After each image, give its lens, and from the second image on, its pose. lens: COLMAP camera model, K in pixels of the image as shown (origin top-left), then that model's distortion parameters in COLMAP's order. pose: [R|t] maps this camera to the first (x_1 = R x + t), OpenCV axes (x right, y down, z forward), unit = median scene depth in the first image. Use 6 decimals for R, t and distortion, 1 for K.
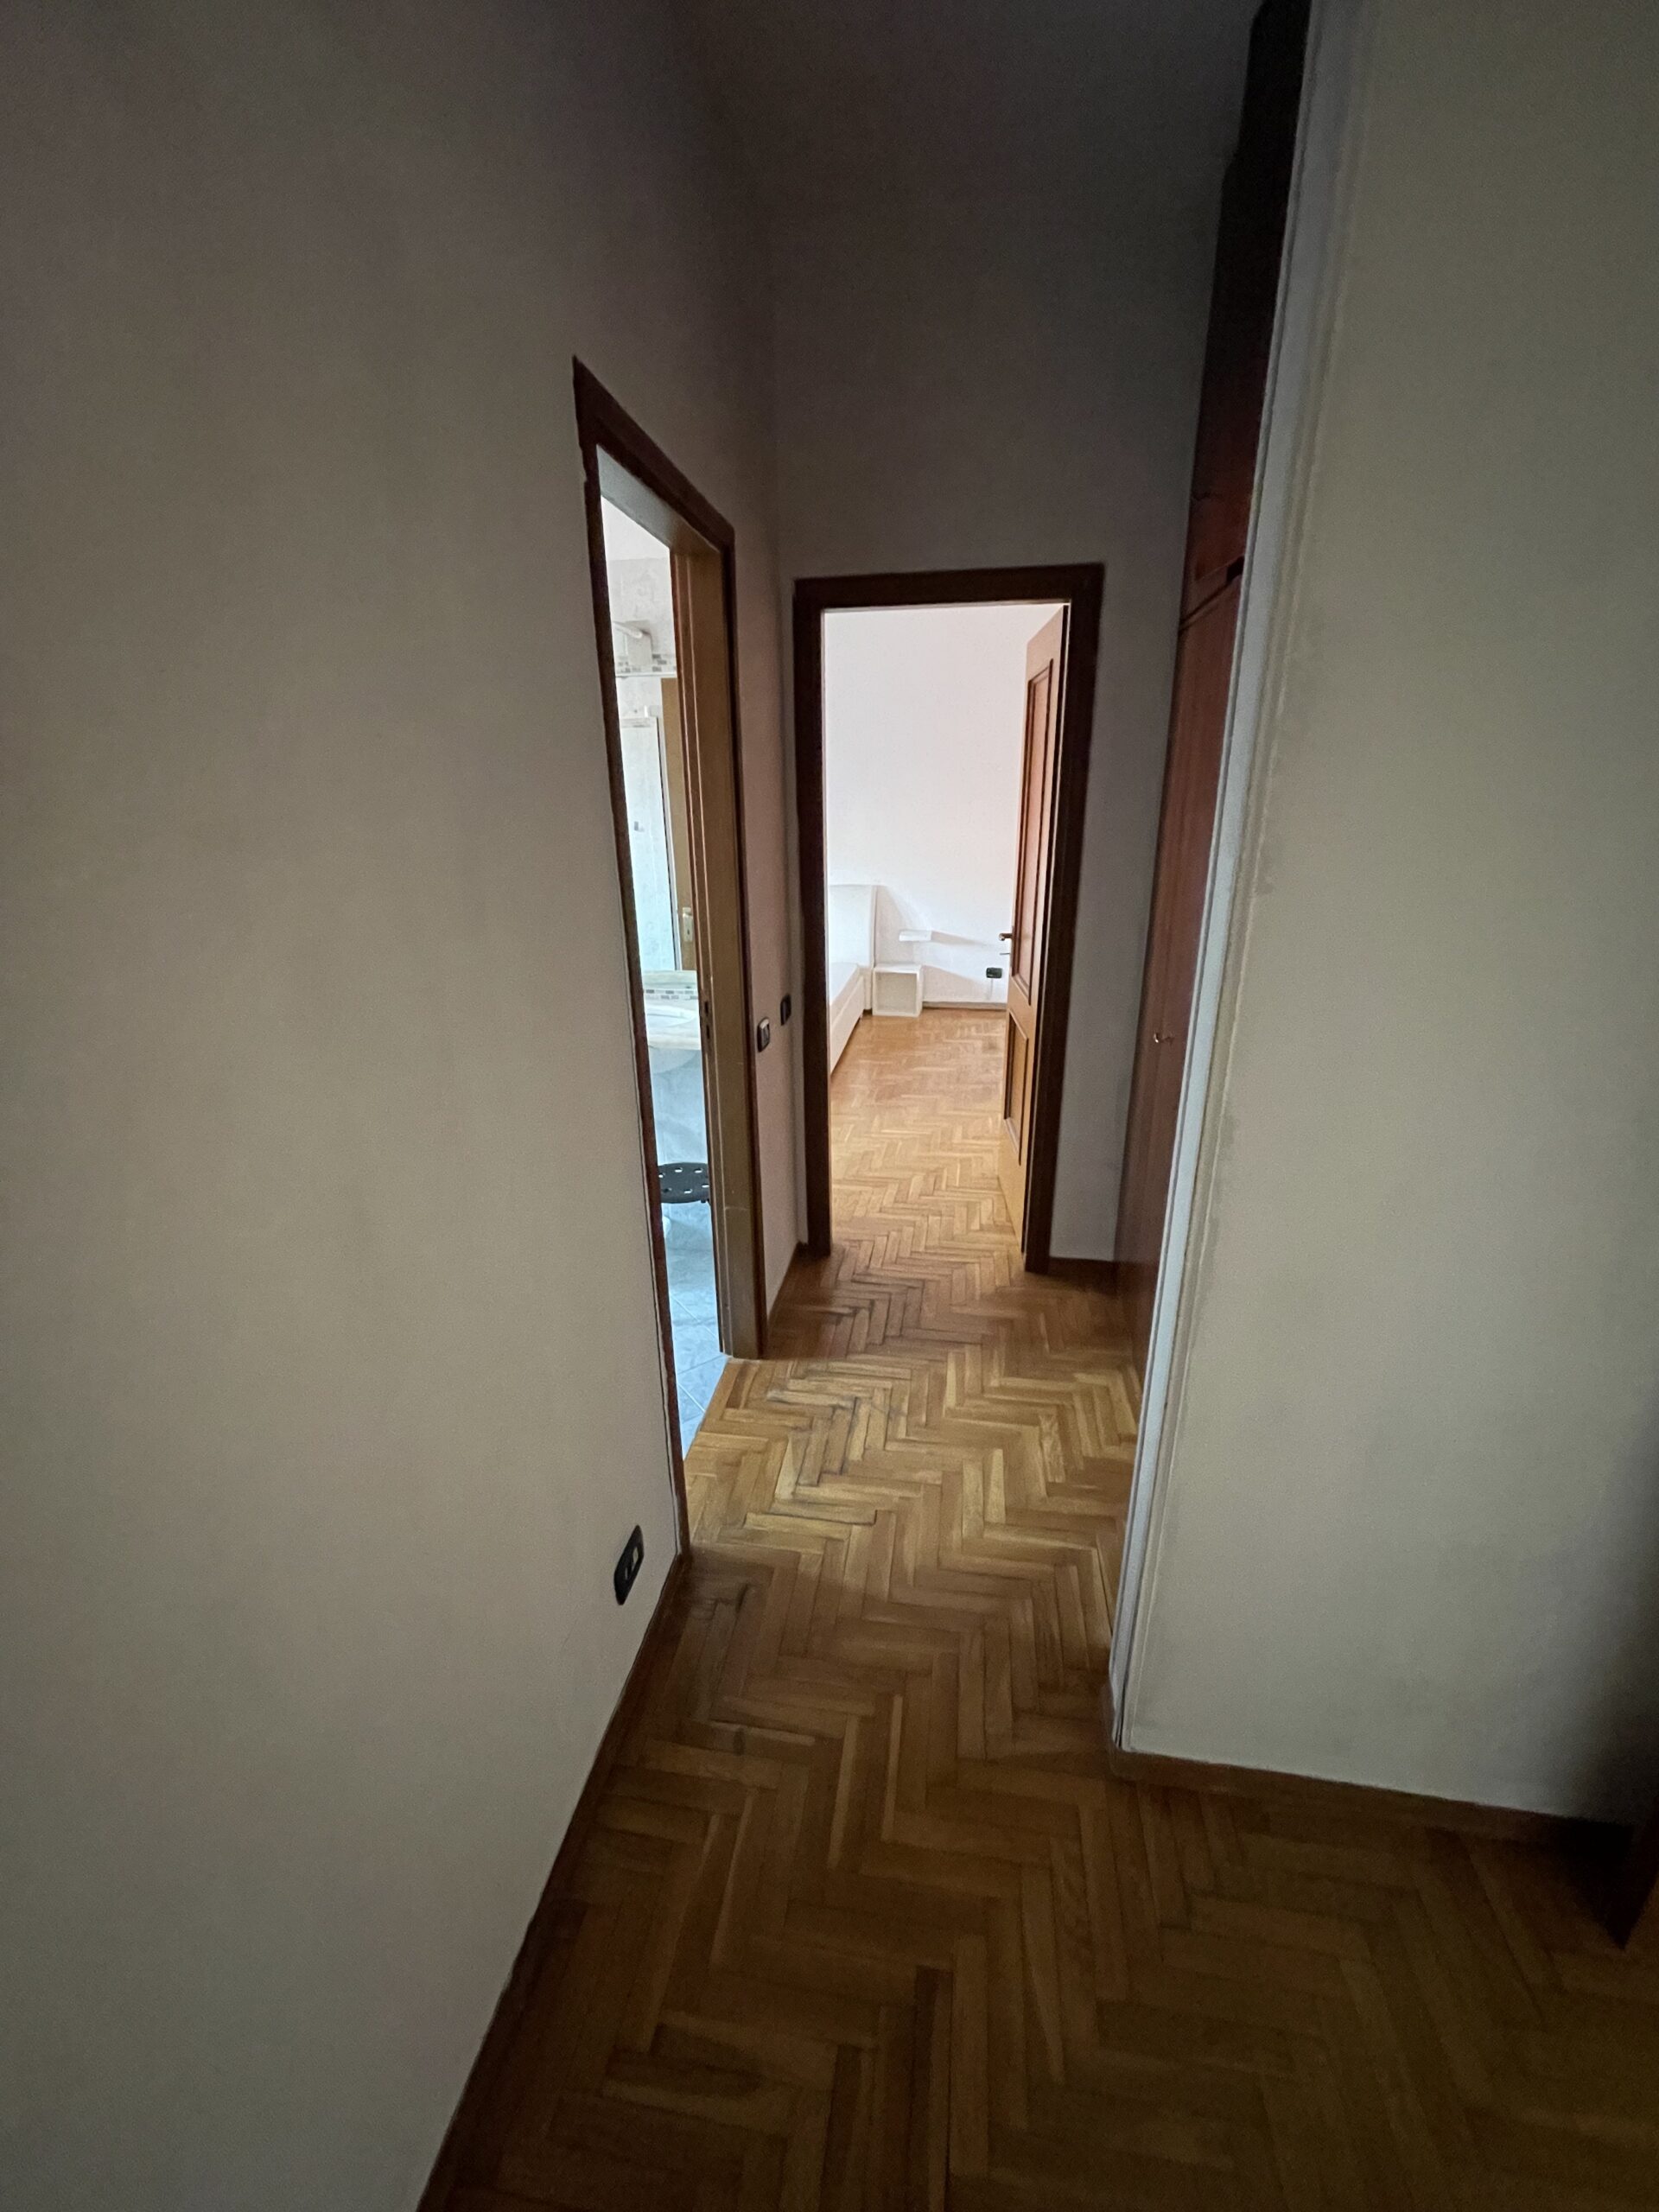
lens RADIAL K [[890.2, 0, 841.2], [0, 890.2, 1103.0], [0, 0, 1]] dist [-0.011038, 0.004498]
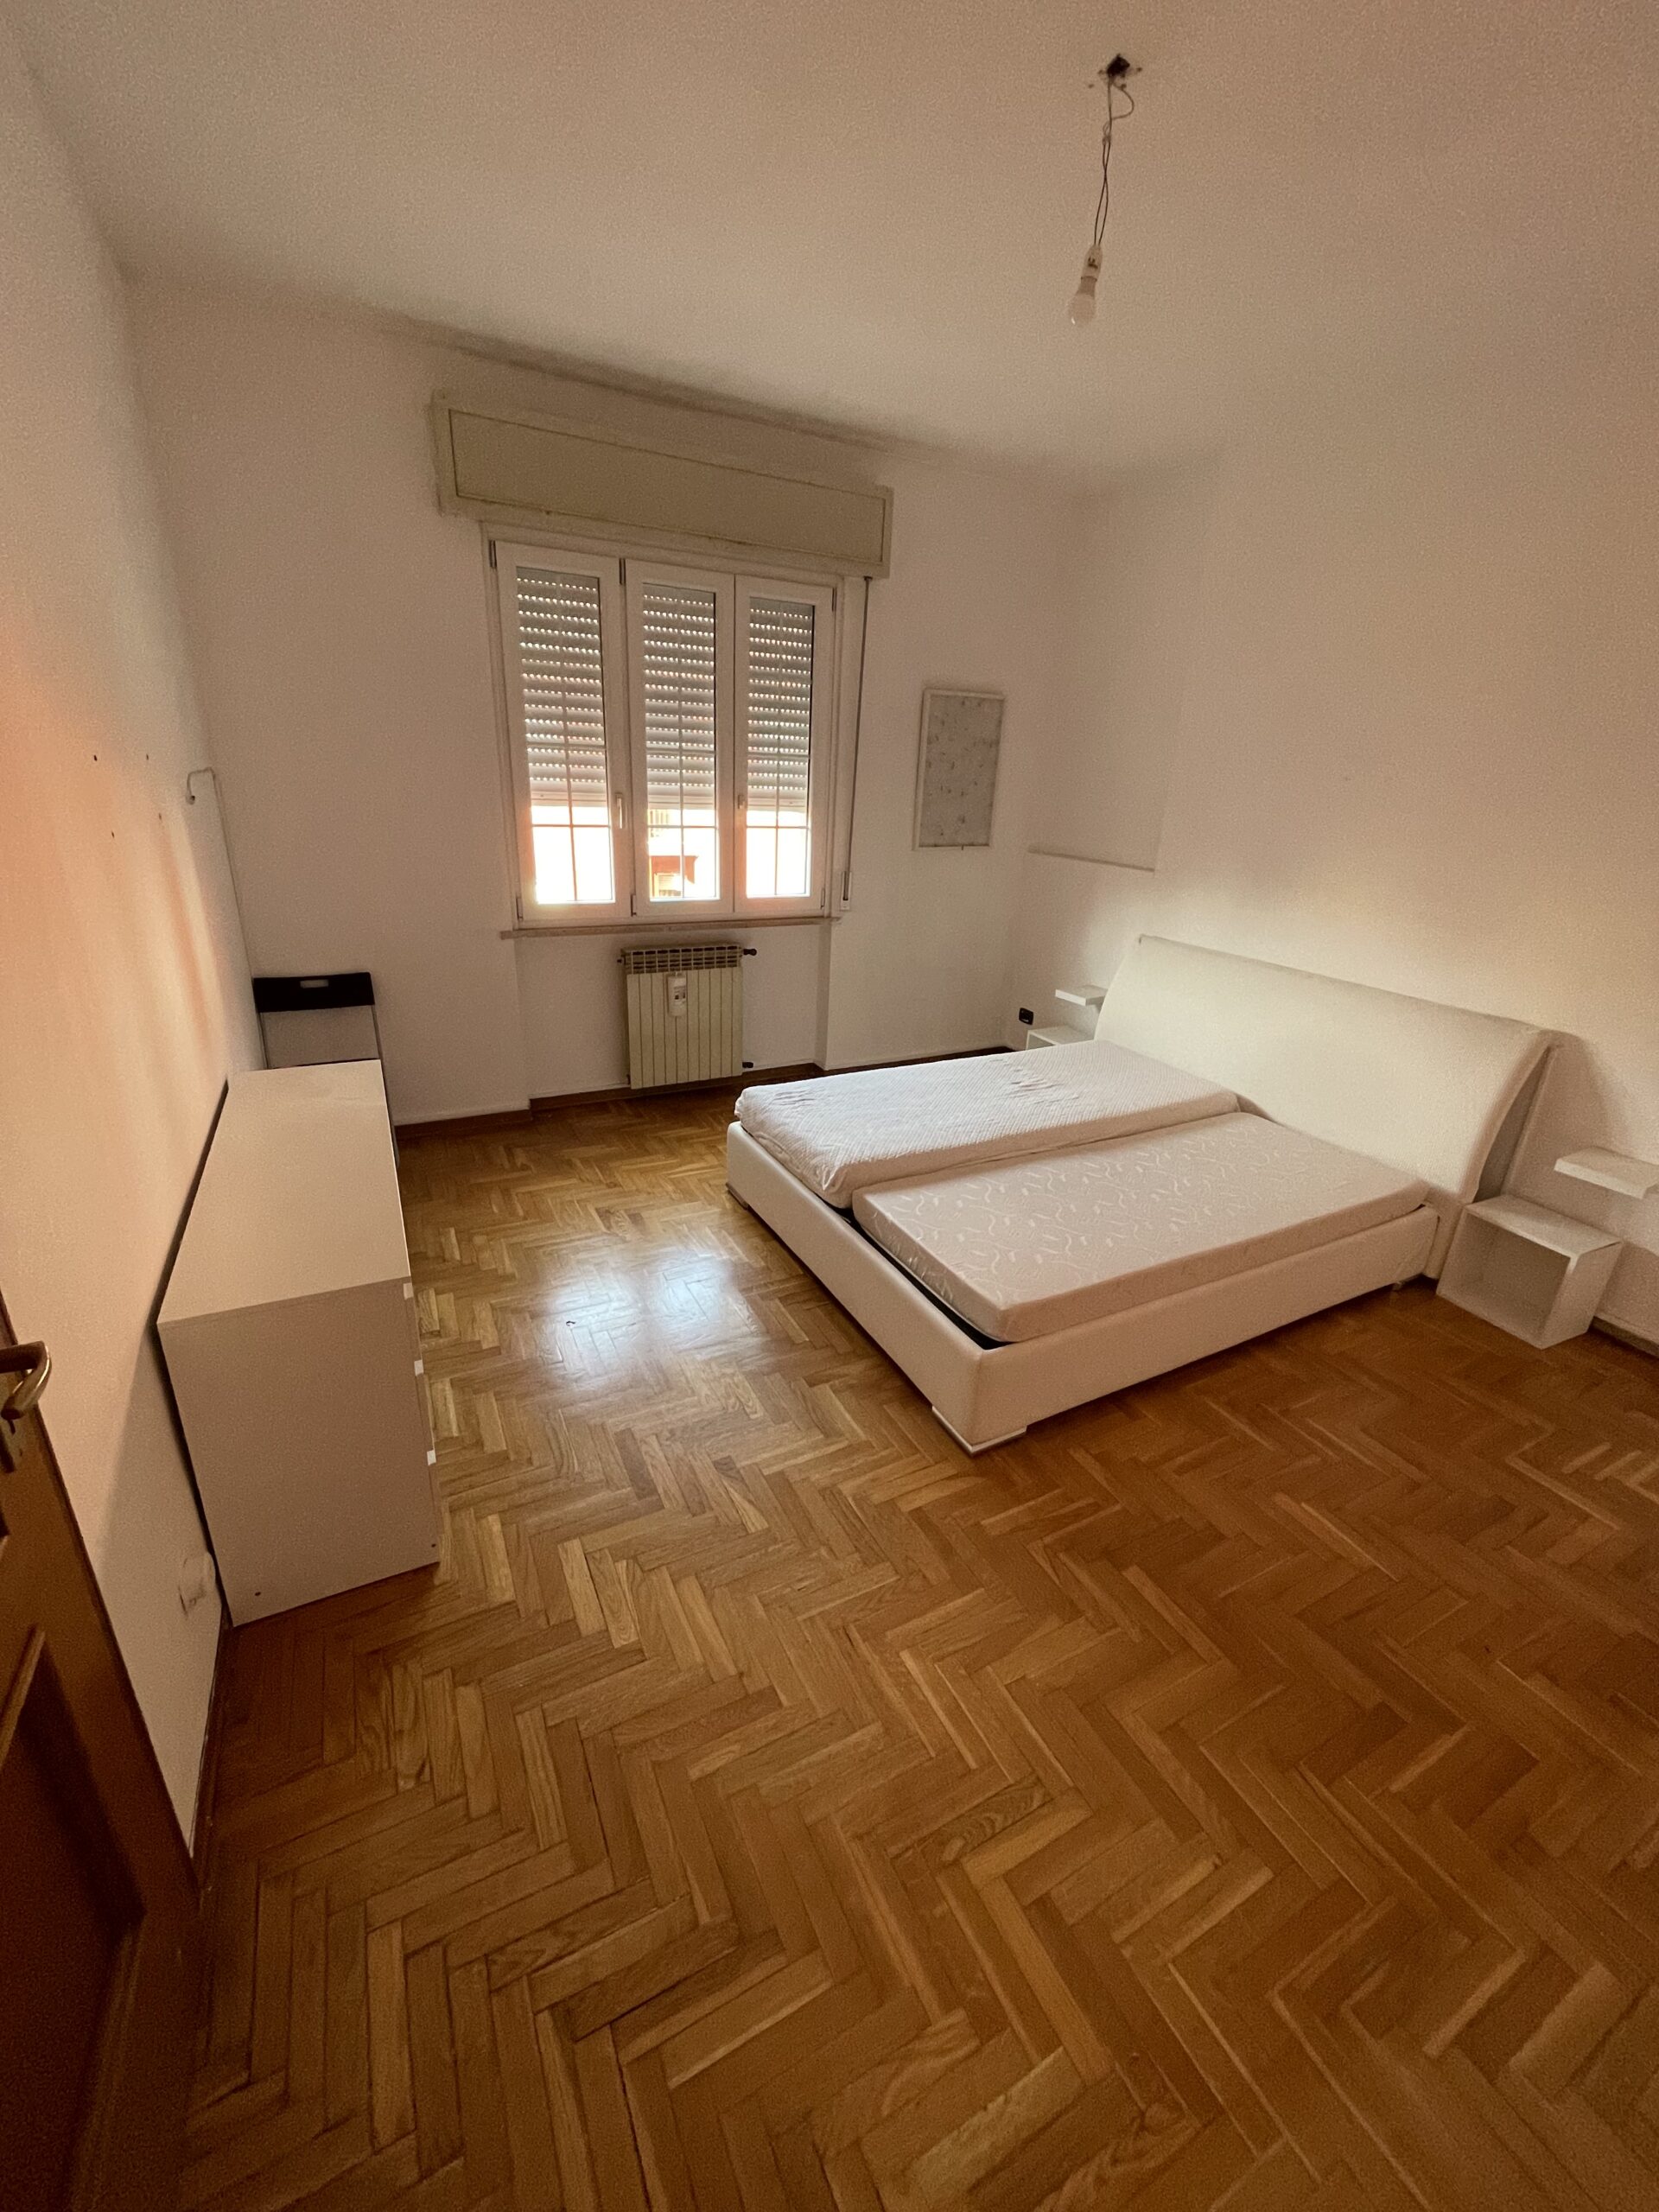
lens RADIAL K [[890.2, 0, 841.2], [0, 890.2, 1103.0], [0, 0, 1]] dist [-0.011038, 0.004498]
pose [[0.595713, 0.322053, -0.735804, 0.162866], [-0.318350, 0.935737, 0.151823, -0.168000], [0.737414, 0.143800, 0.659956, 0.464199]]
